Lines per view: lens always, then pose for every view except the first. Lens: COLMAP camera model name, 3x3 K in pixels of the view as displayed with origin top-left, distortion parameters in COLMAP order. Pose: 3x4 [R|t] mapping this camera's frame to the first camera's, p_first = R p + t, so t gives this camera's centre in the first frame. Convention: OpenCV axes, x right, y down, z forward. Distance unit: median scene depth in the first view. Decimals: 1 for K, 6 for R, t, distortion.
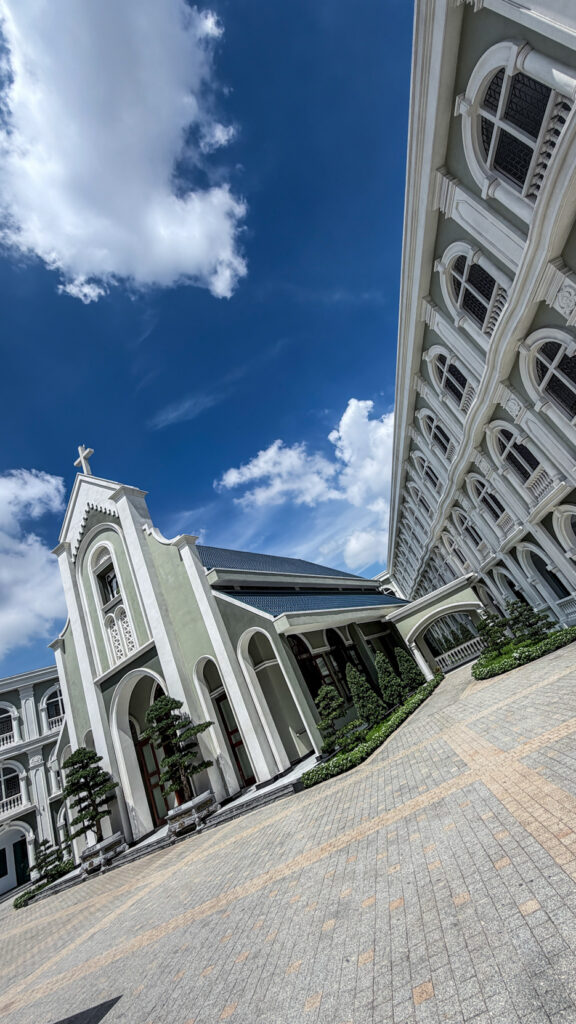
lens RADIAL K [[404.3, 0, 294.7], [0, 404.3, 513.5], [0, 0, 1]] dist [-0.001788, -0.005650]
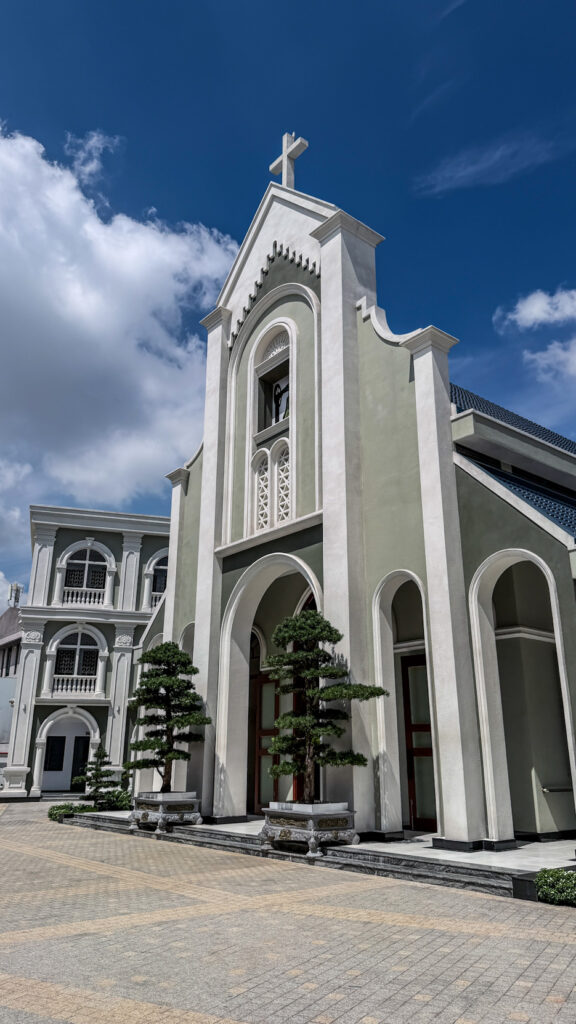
lens RADIAL K [[685.1, 0, 288.0], [0, 685.1, 517.7], [0, 0, 1]] dist [0.123278, -0.260893]
pose [[0.871150, 0.308387, -0.382092, -0.038350], [-0.226032, 0.942678, 0.245493, 0.103132], [0.435897, -0.127497, 0.890920, 0.164590]]
